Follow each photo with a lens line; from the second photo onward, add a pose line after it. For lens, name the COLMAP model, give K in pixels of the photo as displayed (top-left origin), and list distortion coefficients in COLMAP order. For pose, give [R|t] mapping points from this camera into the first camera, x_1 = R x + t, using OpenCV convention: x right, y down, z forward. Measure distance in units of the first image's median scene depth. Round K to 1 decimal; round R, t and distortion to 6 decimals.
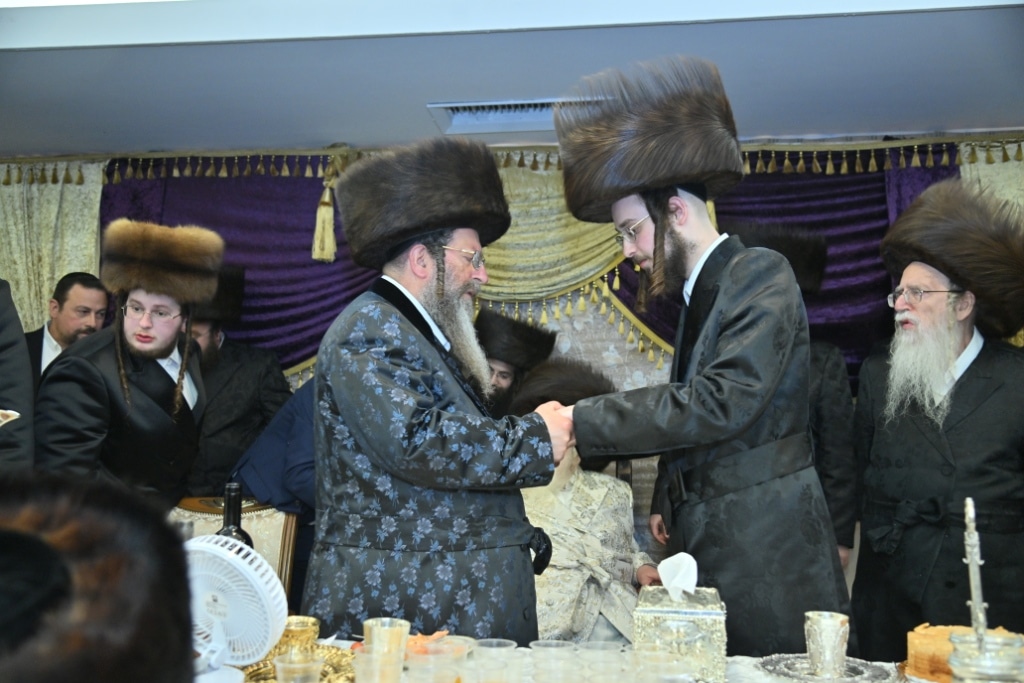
lens RADIAL K [[1019.0, 0, 508.0], [0, 1019.0, 341.6], [0, 0, 1]] dist [0.015639, 0.000000]
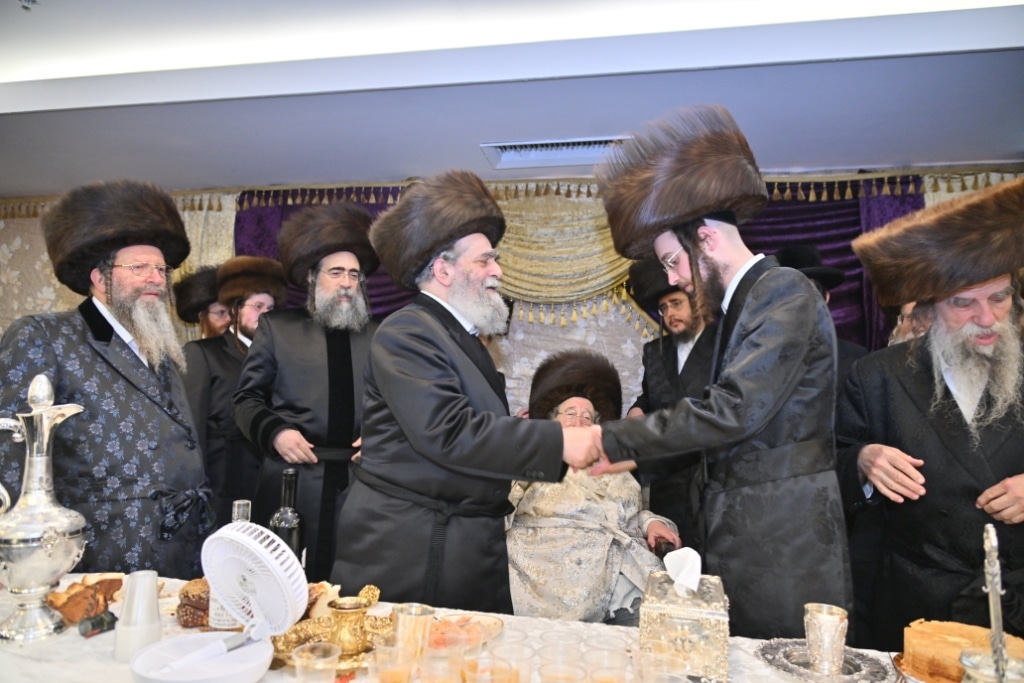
lens RADIAL K [[717.5, 0, 505.4], [0, 717.5, 338.7], [0, 0, 1]] dist [-0.037483, 0.040477]
pose [[0.997139, 0.012272, -0.074588, 0.017434], [-0.010999, 0.999787, 0.017463, -0.011453], [0.074786, -0.016592, 0.997062, 0.126416]]
